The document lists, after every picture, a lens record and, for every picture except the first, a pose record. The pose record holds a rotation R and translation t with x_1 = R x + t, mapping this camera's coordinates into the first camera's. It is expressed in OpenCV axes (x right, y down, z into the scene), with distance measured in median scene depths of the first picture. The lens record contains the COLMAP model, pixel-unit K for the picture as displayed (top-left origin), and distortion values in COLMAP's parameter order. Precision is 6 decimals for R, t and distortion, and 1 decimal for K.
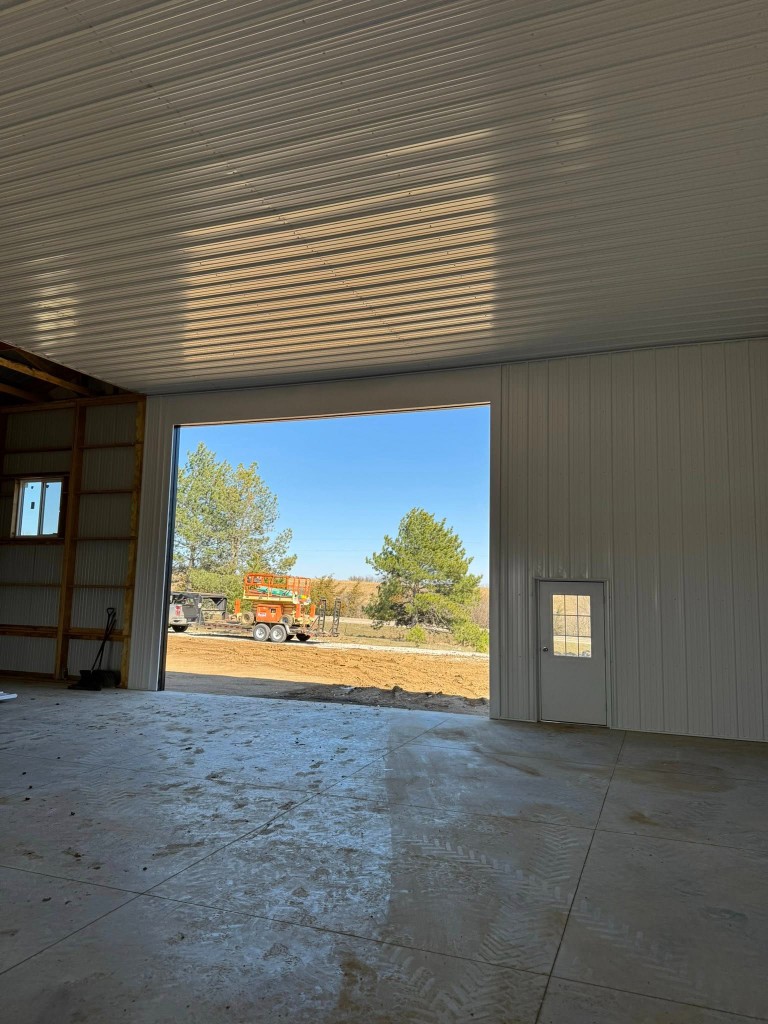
lens RADIAL K [[720.0, 0, 384.0], [0, 720.0, 512.0], [0, 0, 1]] dist [0.084431, -0.113313]
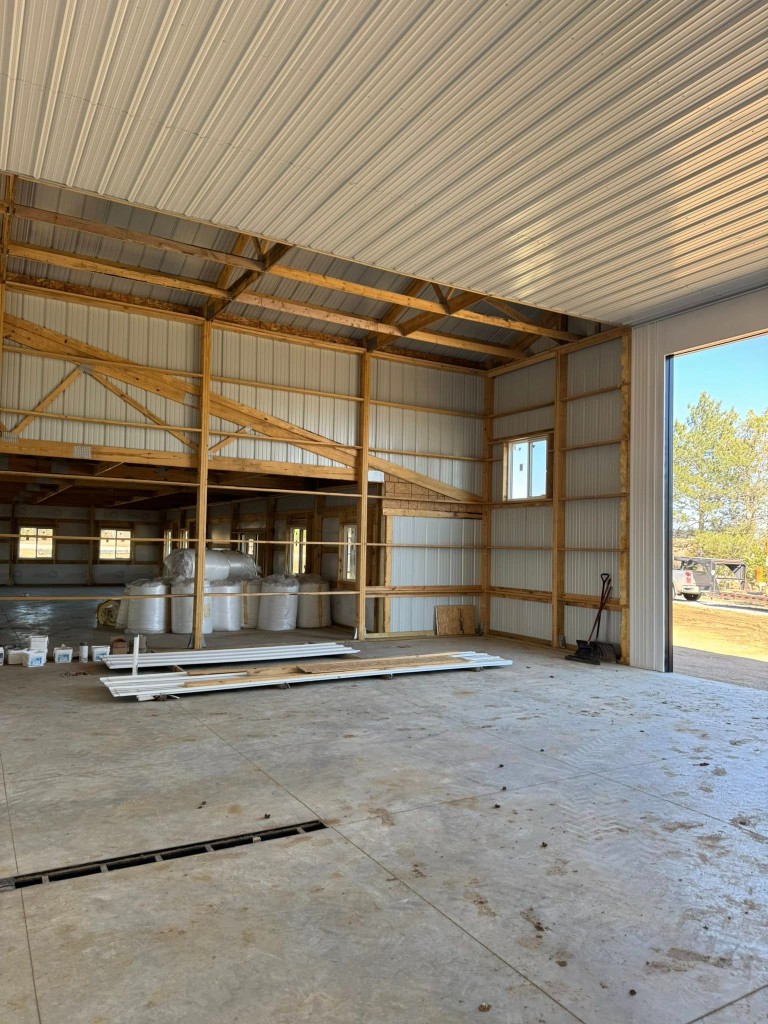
lens RADIAL K [[720.0, 0, 384.0], [0, 720.0, 512.0], [0, 0, 1]] dist [0.084431, -0.113313]
pose [[0.783017, -0.035992, -0.620959, -0.030797], [0.065286, 0.997566, 0.024504, 0.016298], [0.618565, -0.059727, 0.783460, 0.136793]]
